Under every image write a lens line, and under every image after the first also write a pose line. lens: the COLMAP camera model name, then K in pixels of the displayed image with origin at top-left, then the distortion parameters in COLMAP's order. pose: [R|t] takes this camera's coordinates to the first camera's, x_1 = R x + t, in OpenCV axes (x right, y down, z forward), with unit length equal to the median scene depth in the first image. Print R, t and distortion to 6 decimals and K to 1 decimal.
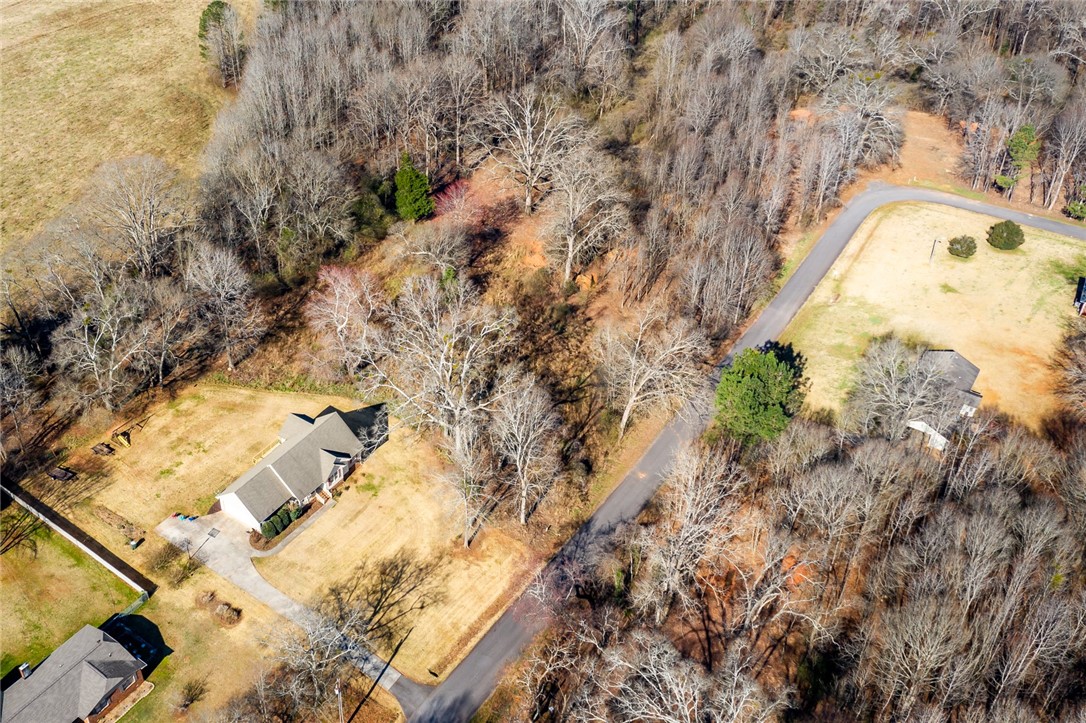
lens RADIAL K [[1040.1, 0, 443.8], [0, 1040.1, 360.9], [0, 0, 1]] dist [-0.002455, 0.001865]
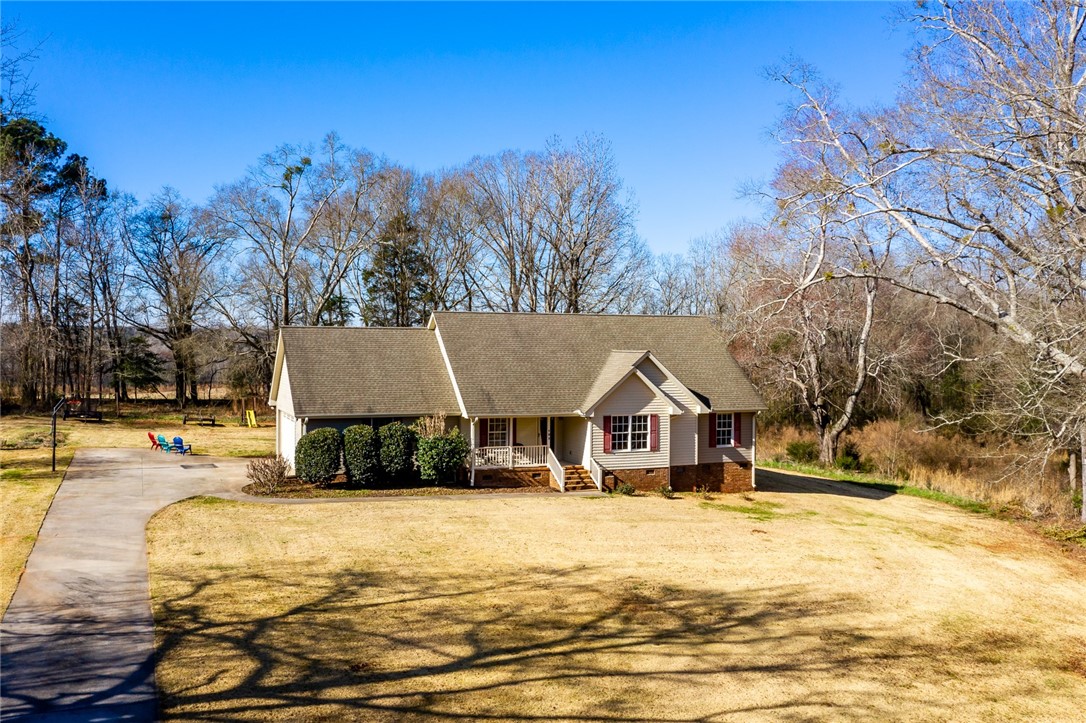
lens RADIAL K [[988.4, 0, 543.0], [0, 988.4, 361.5], [0, 0, 1]] dist [-0.004035, 0.008858]
pose [[0.856504, 0.019976, -0.515754, 0.015468], [-0.331672, 0.786929, -0.520324, 0.254636], [0.395467, 0.616721, 0.680633, 0.814598]]
